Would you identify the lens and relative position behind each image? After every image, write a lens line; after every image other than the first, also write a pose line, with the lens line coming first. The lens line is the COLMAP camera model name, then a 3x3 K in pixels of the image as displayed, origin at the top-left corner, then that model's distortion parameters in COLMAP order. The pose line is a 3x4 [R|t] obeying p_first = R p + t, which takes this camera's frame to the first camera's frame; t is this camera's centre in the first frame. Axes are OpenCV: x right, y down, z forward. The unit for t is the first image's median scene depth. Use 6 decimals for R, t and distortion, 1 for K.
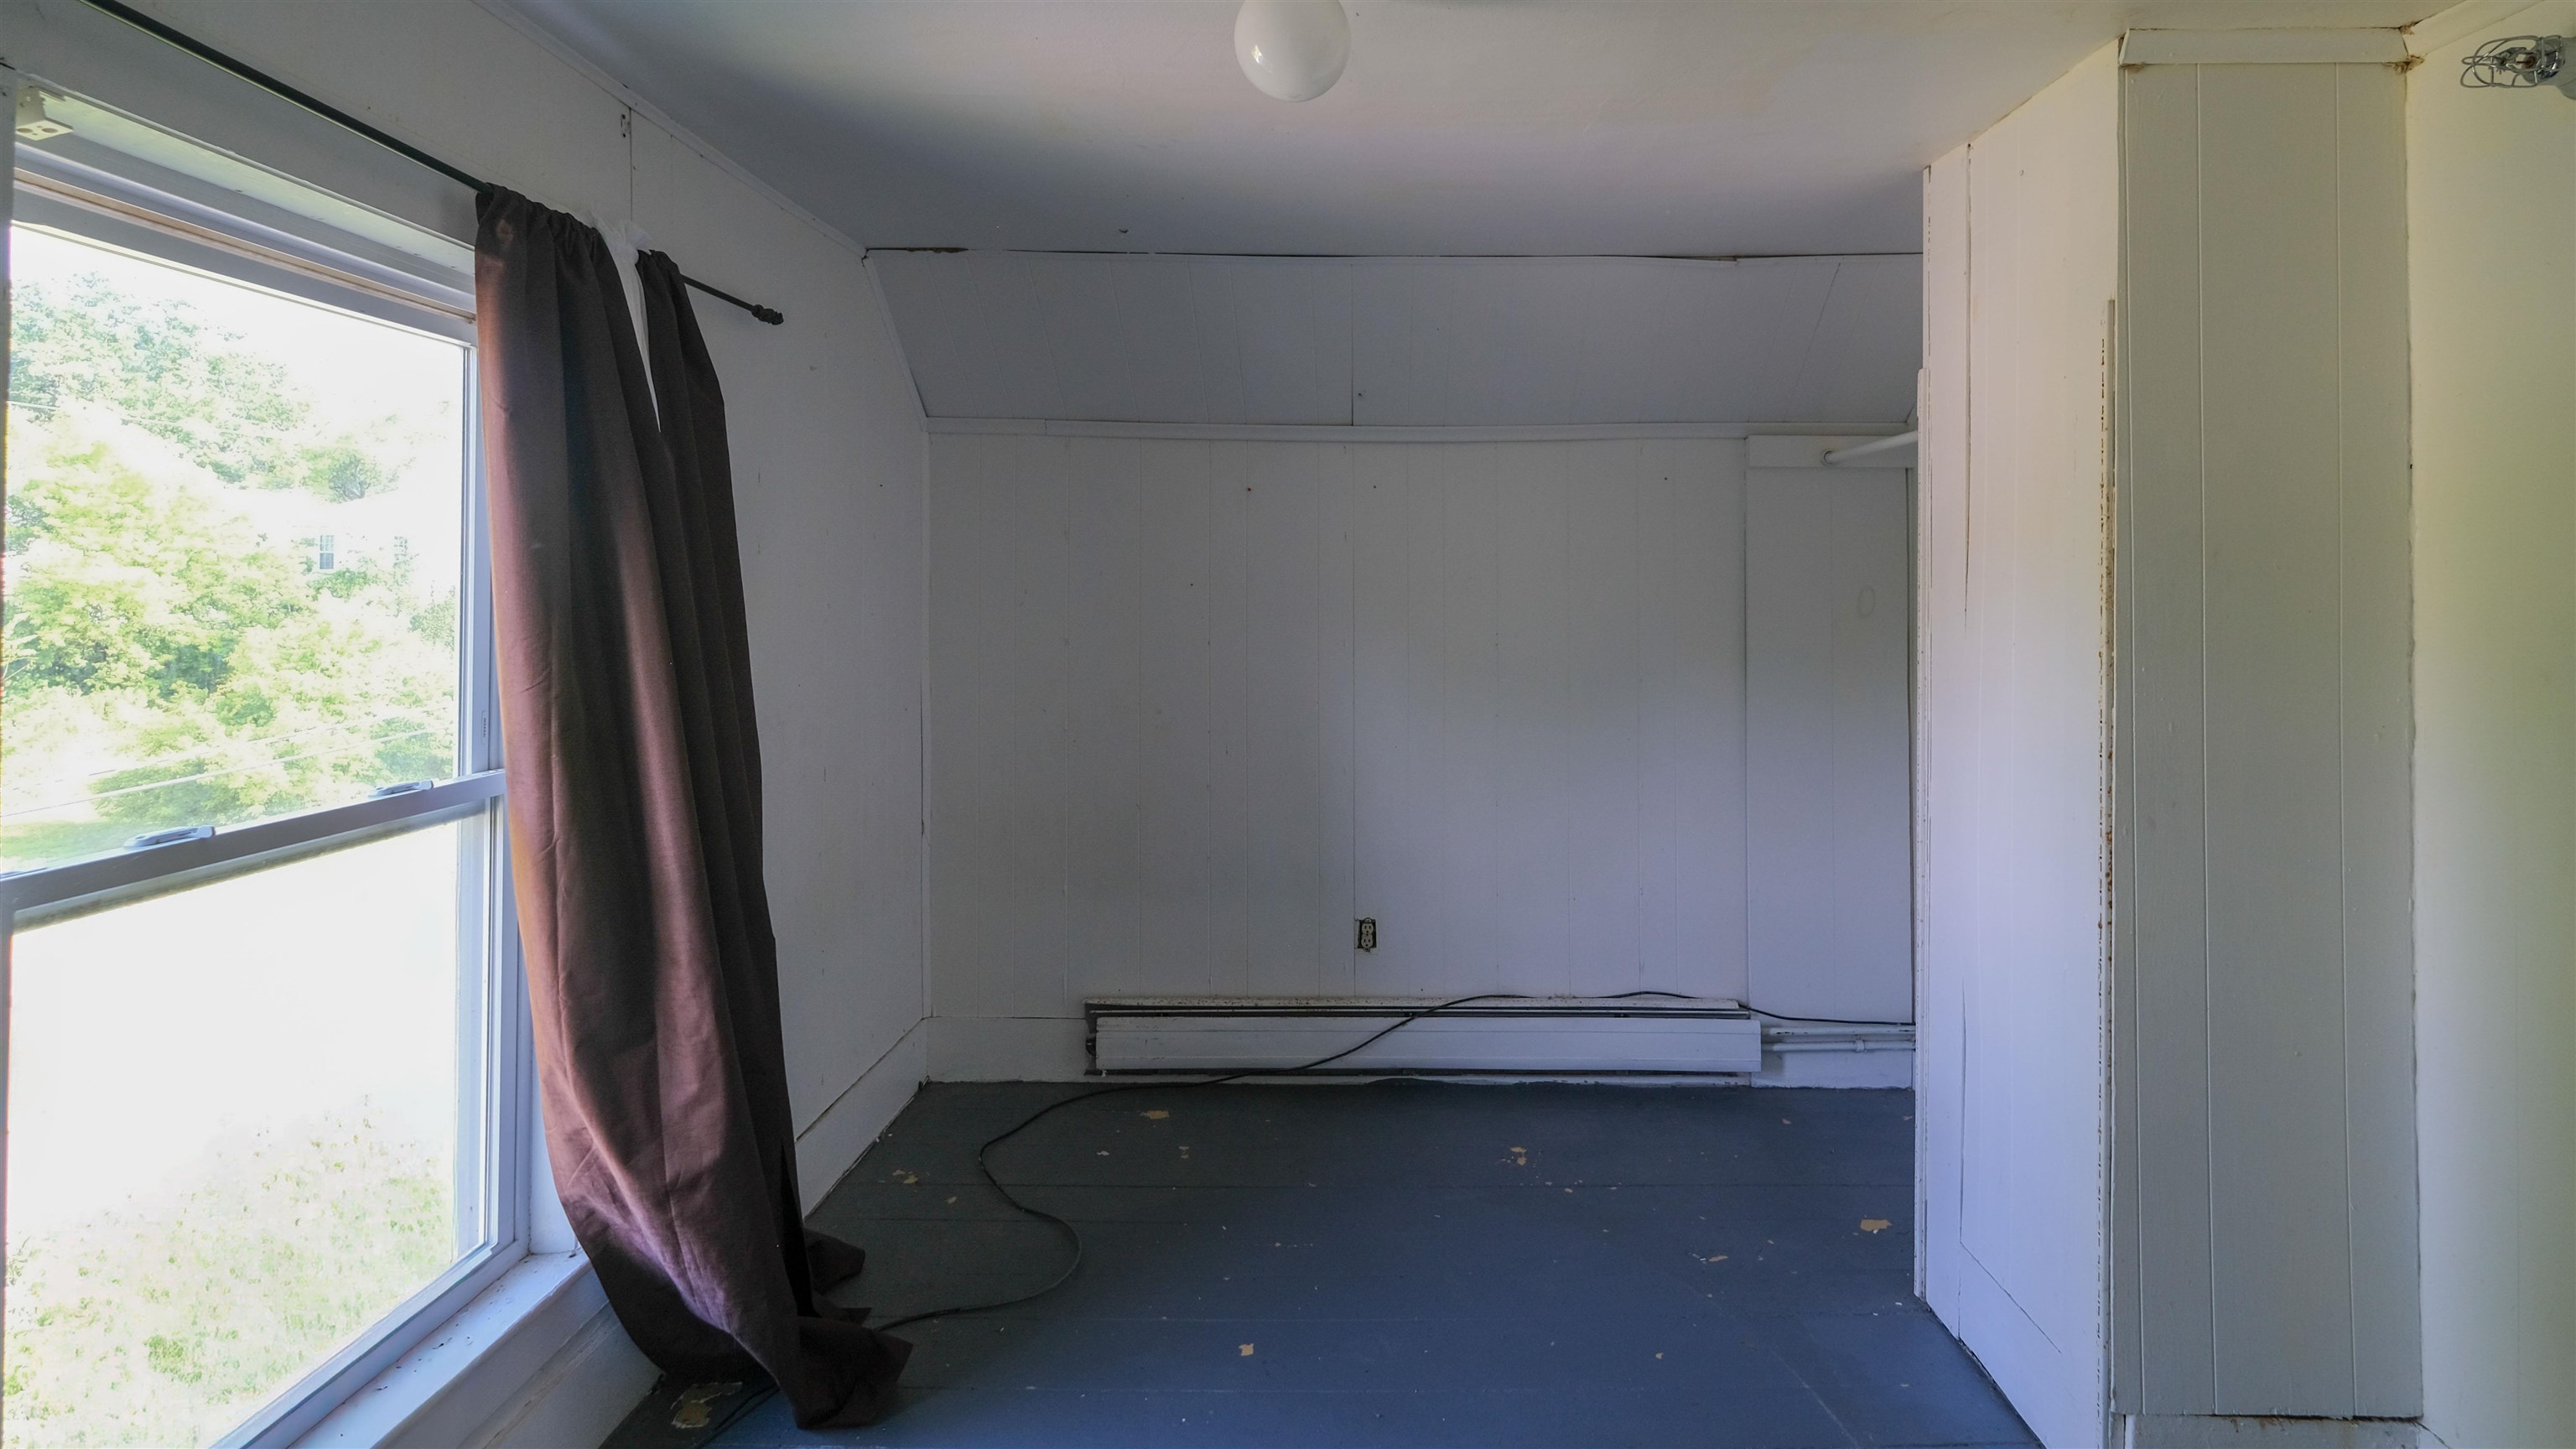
lens RADIAL K [[1174.7, 0, 1343.2], [0, 1174.7, 555.4], [0, 0, 1]] dist [-0.000039, 0.000021]
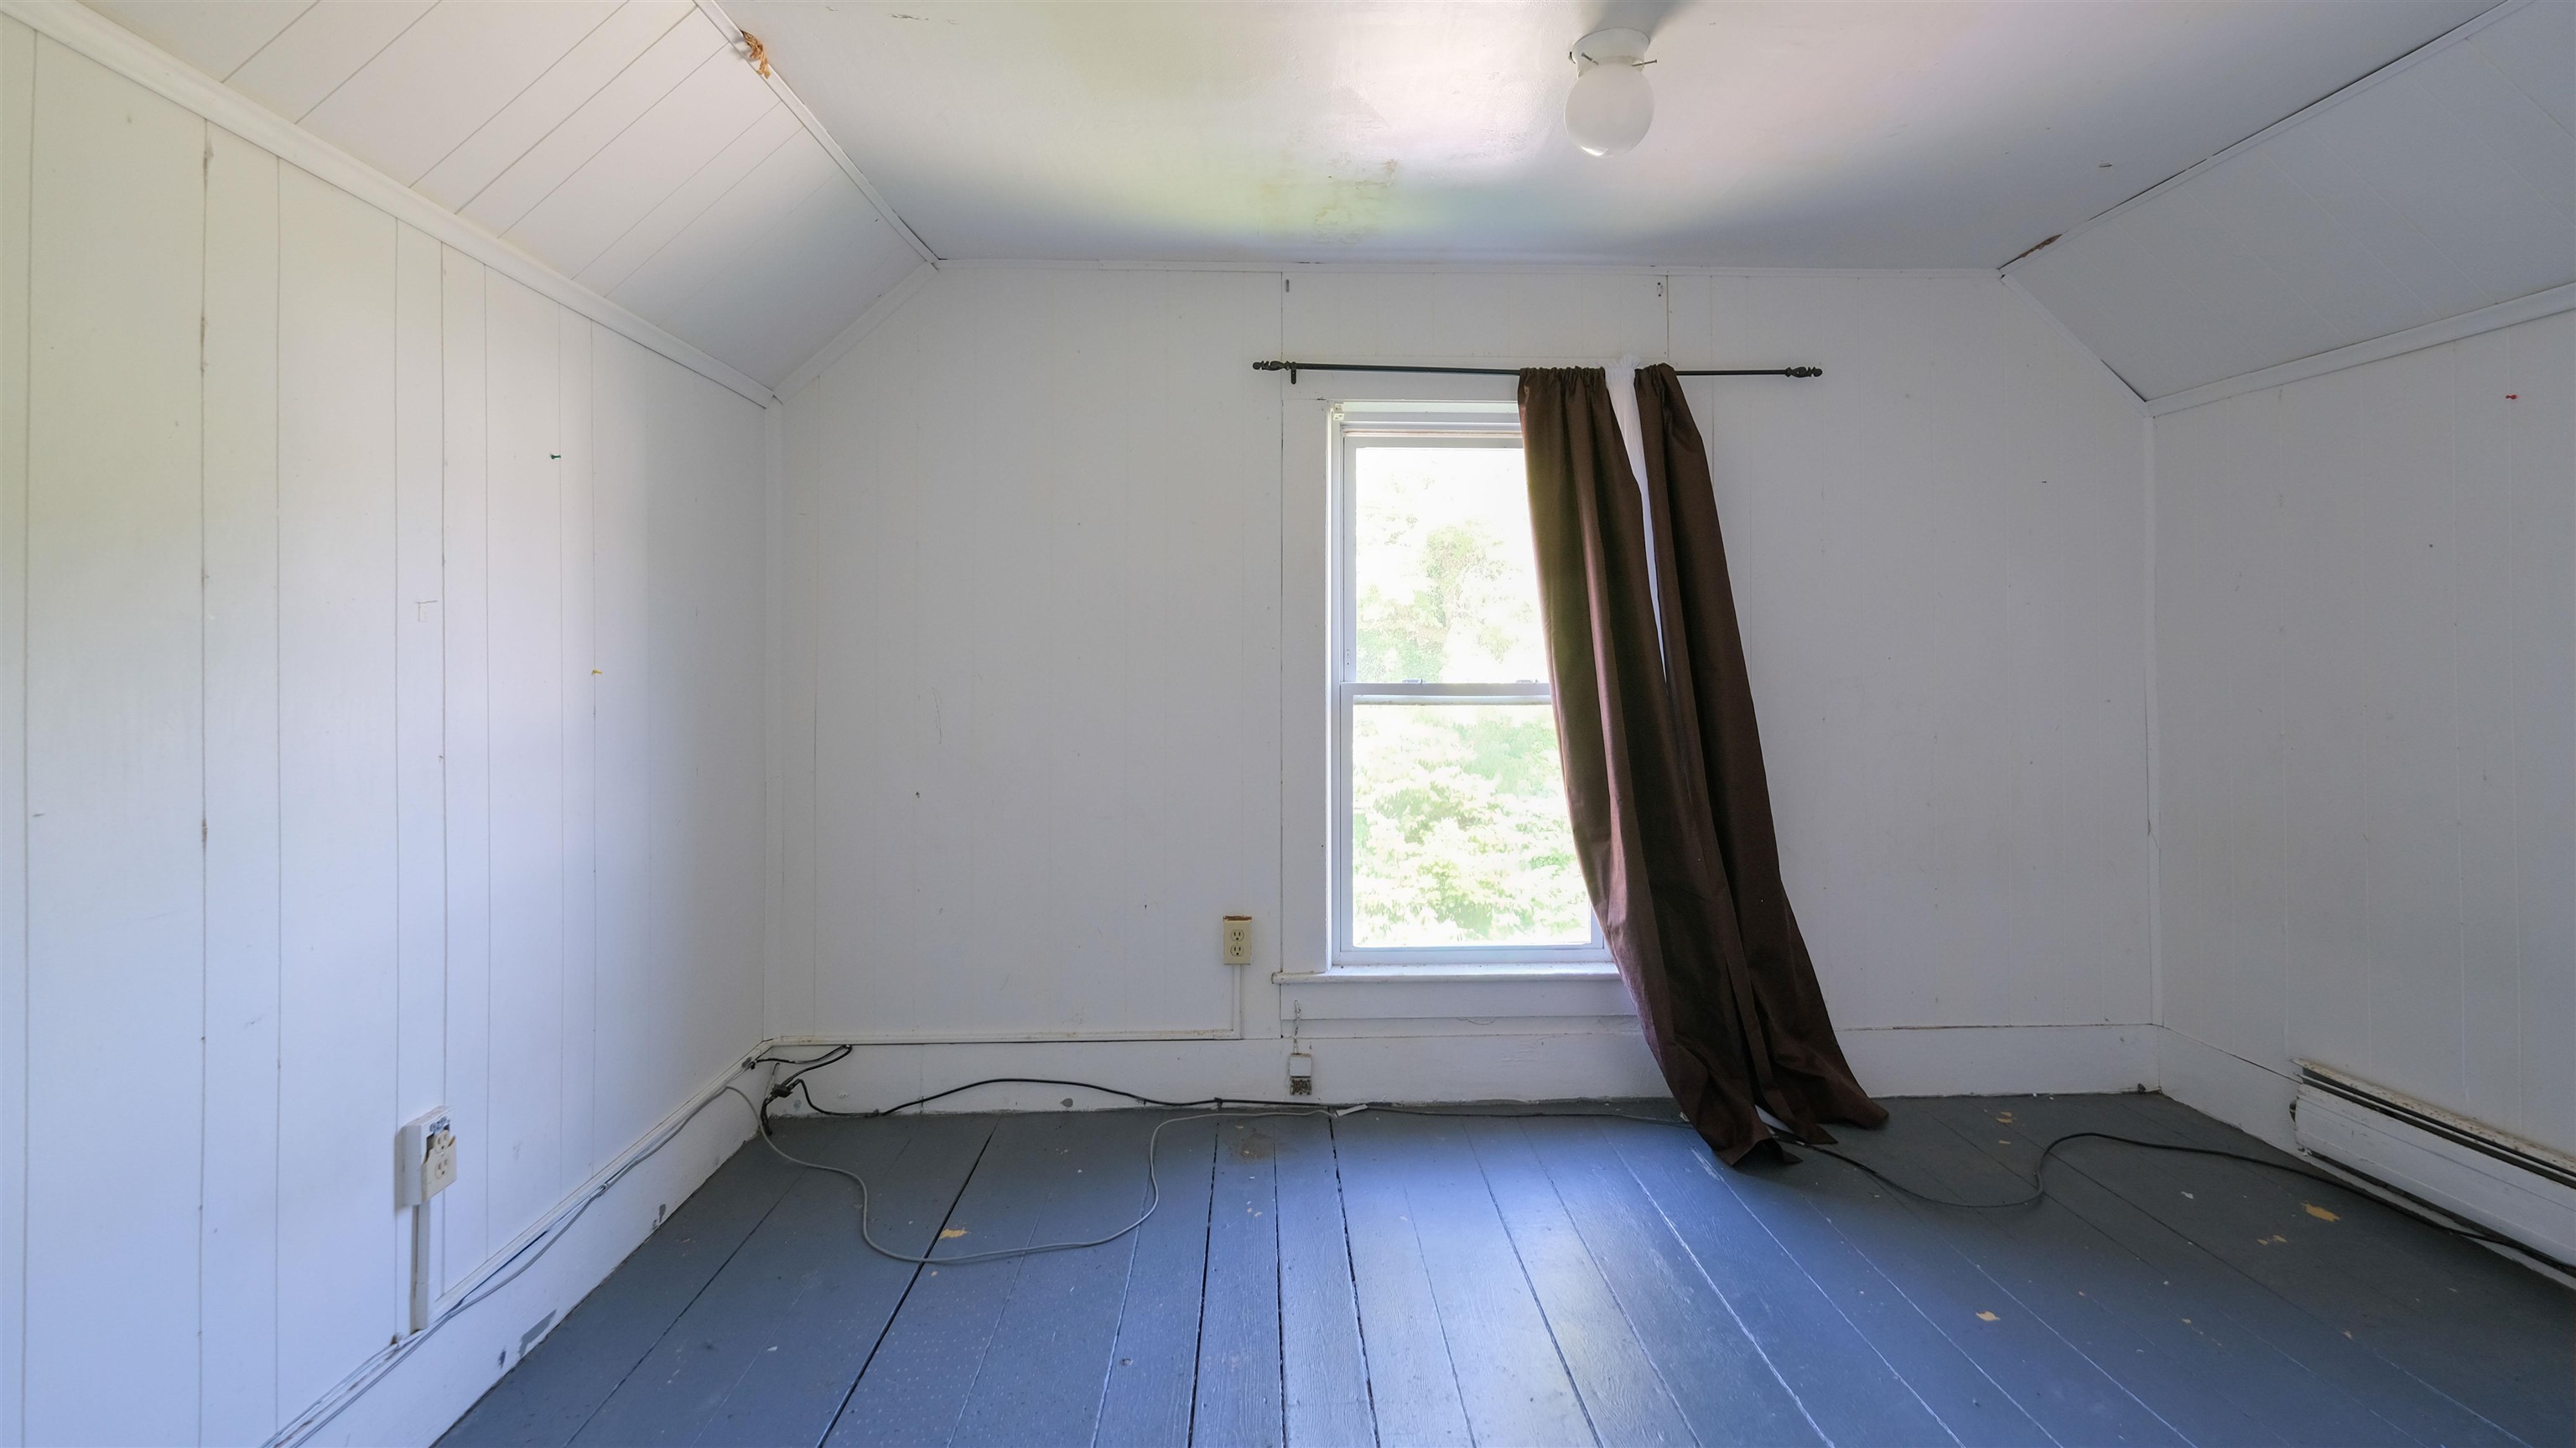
lens RADIAL K [[1119.7, 0, 1289.7], [0, 1119.7, 646.1], [0, 0, 1]] dist [-0.001704, -0.000959]
pose [[0.046068, -0.016911, -0.998795, 0.596657], [0.026488, 0.999526, -0.015702, 0.088296], [0.998587, -0.025733, 0.046494, 0.287208]]
